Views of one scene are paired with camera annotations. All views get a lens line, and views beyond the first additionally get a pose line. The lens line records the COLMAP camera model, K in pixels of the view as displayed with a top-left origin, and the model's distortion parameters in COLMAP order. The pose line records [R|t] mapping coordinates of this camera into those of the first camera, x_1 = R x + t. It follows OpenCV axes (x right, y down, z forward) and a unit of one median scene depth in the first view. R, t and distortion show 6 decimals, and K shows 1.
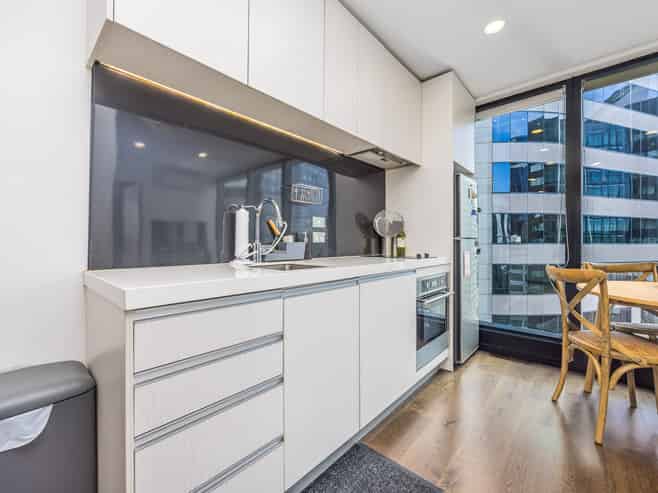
lens RADIAL K [[283.2, 0, 329.3], [0, 283.2, 243.7], [0, 0, 1]] dist [-0.000999, 0.000010]
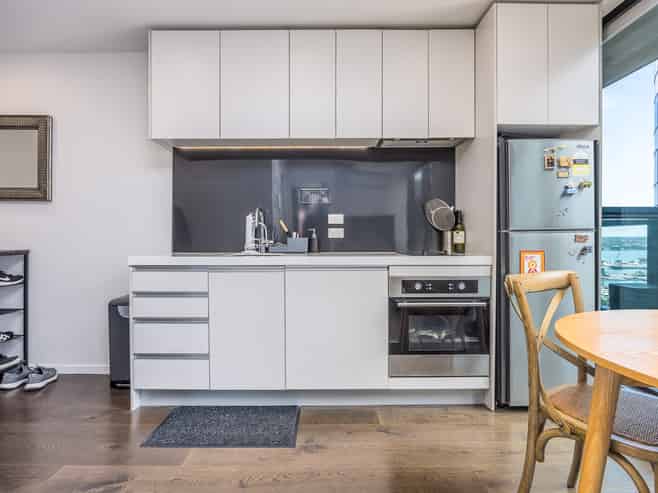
lens RADIAL K [[347.3, 0, 329.0], [0, 347.3, 246.5], [0, 0, 1]] dist [-0.005170, -0.000384]
pose [[0.666382, 0.010659, -0.745534, 0.935882], [0.001625, 0.999875, 0.015748, 0.008158], [0.745609, -0.011706, 0.666281, 0.091663]]
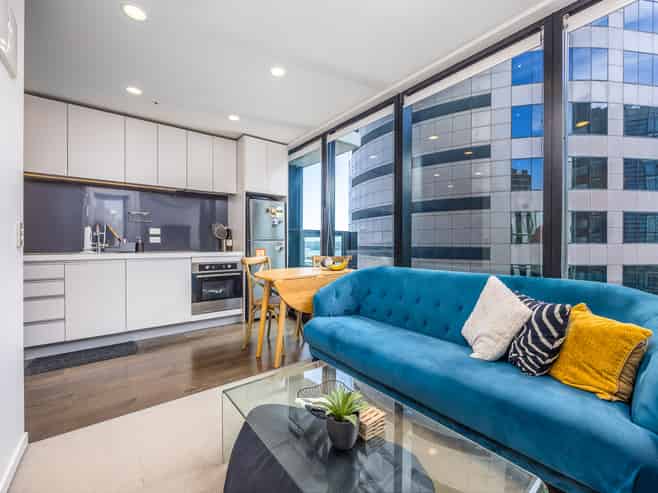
lens RADIAL K [[283.2, 0, 329.3], [0, 283.2, 243.7], [0, 0, 1]] dist [-0.000999, 0.000010]
pose [[0.982224, 0.000223, -0.187714, 1.379470], [0.000120, 0.999998, 0.001813, -0.000683], [0.187714, -0.001803, 0.982222, -0.551915]]
